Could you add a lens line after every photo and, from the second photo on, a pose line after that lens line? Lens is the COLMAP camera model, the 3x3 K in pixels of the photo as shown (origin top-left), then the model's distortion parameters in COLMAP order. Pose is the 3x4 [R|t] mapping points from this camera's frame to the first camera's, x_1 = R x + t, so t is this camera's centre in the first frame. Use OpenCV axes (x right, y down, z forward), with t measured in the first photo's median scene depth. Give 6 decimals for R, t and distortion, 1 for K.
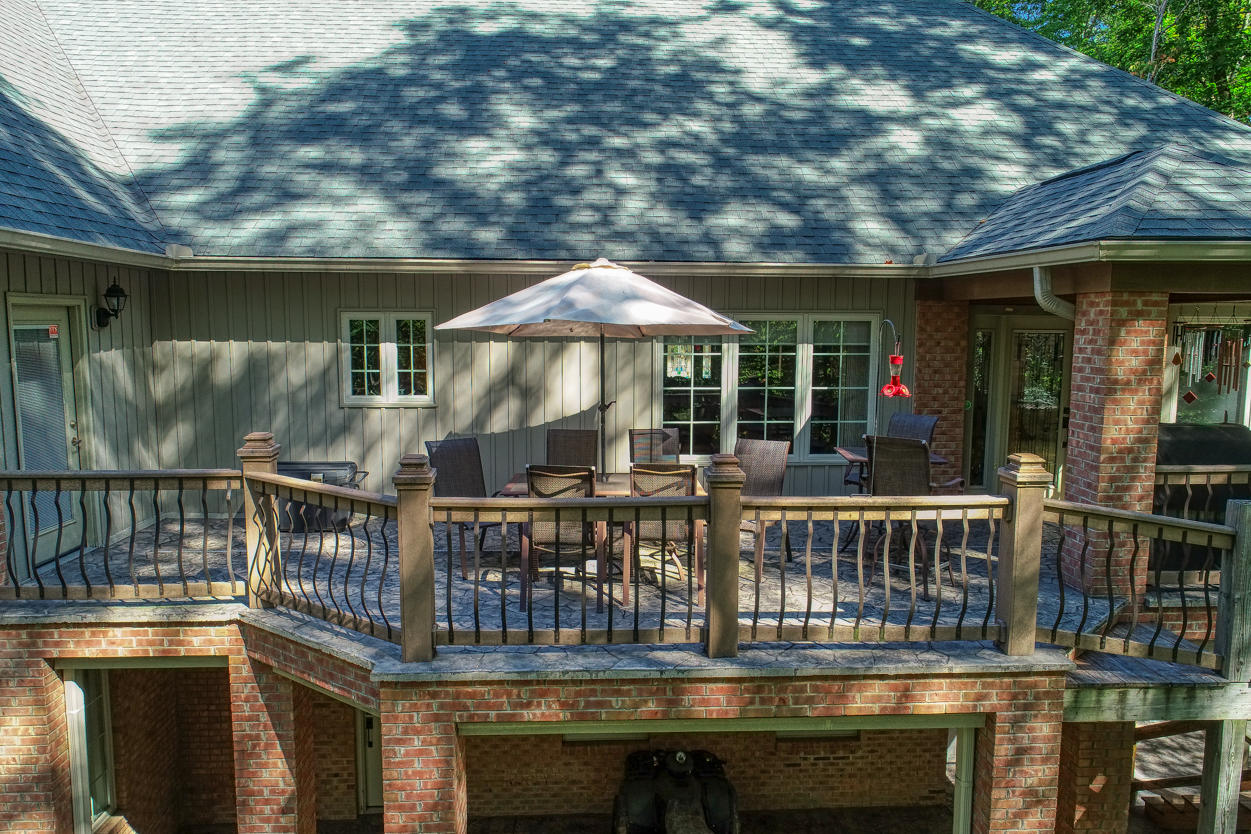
lens RADIAL K [[838.2, 0, 625.5], [0, 838.2, 417.0], [0, 0, 1]] dist [-0.004764, -0.002947]
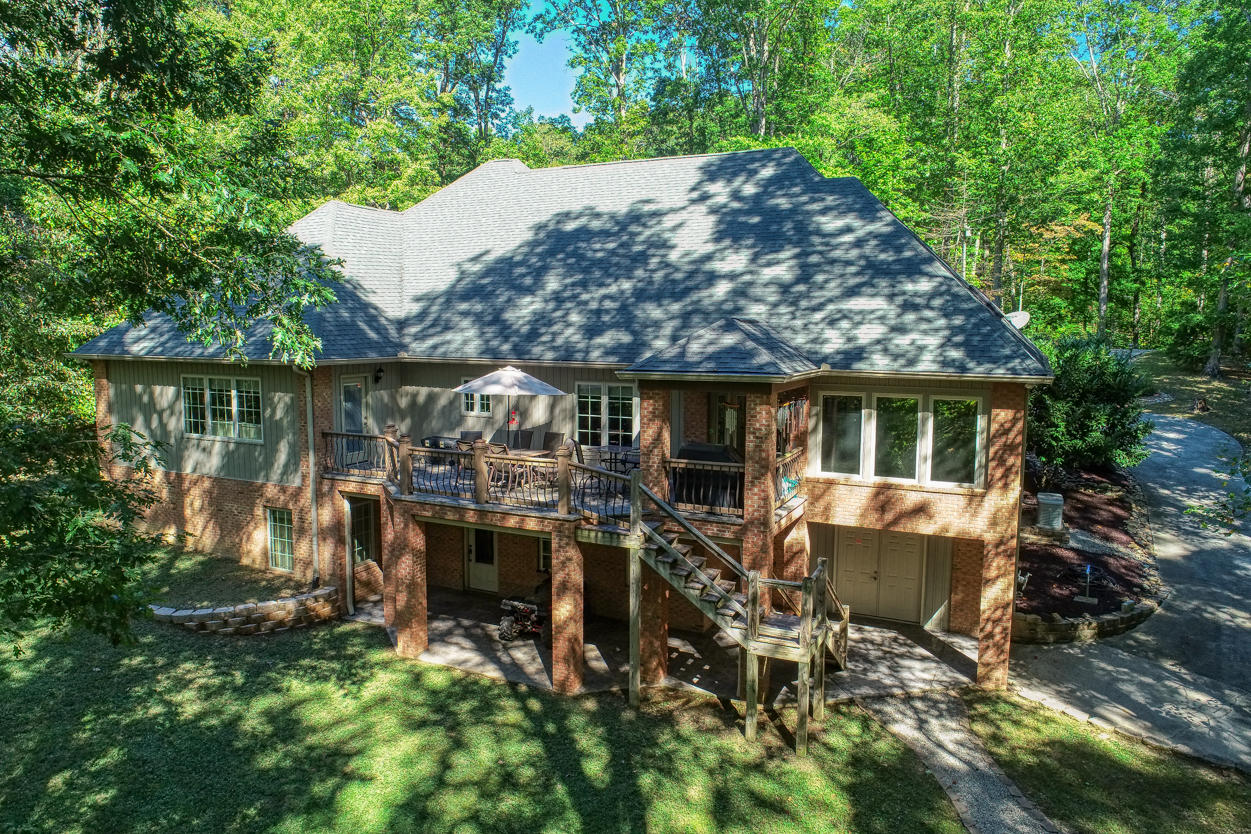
lens RADIAL K [[838.2, 0, 625.5], [0, 838.2, 417.0], [0, 0, 1]] dist [-0.004764, -0.002947]
pose [[0.875071, 0.056141, -0.480727, 1.246071], [-0.058090, 0.998253, 0.010838, -0.061072], [0.480496, 0.018442, 0.876803, -0.893267]]
